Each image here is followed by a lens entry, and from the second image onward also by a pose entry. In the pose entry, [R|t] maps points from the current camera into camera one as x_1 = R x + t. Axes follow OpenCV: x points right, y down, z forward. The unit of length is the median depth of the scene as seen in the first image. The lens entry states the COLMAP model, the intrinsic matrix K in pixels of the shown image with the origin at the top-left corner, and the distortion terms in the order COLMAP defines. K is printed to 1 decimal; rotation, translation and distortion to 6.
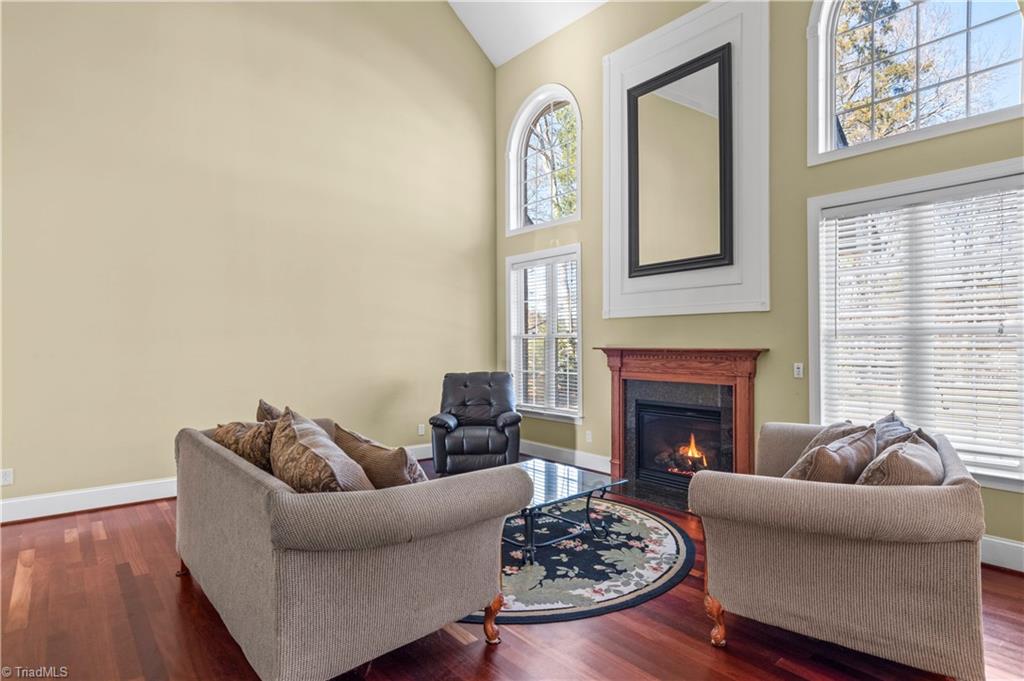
lens RADIAL K [[532.0, 0, 513.8], [0, 532.0, 338.7], [0, 0, 1]] dist [0.002025, -0.000002]
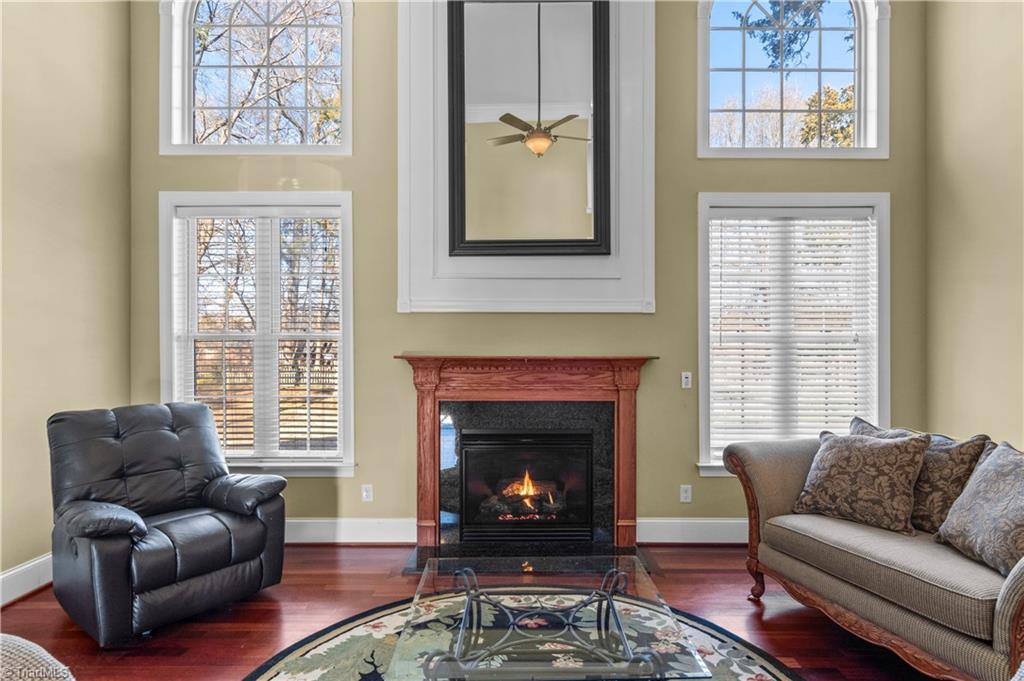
lens RADIAL K [[562.6, 0, 512.7], [0, 562.6, 348.5], [0, 0, 1]] dist [-0.002567, 0.000956]
pose [[0.647083, 0.001972, 0.762417, -0.301876], [-0.009829, 0.999935, 0.005756, 0.002250], [-0.762356, -0.011219, 0.647060, 0.474704]]
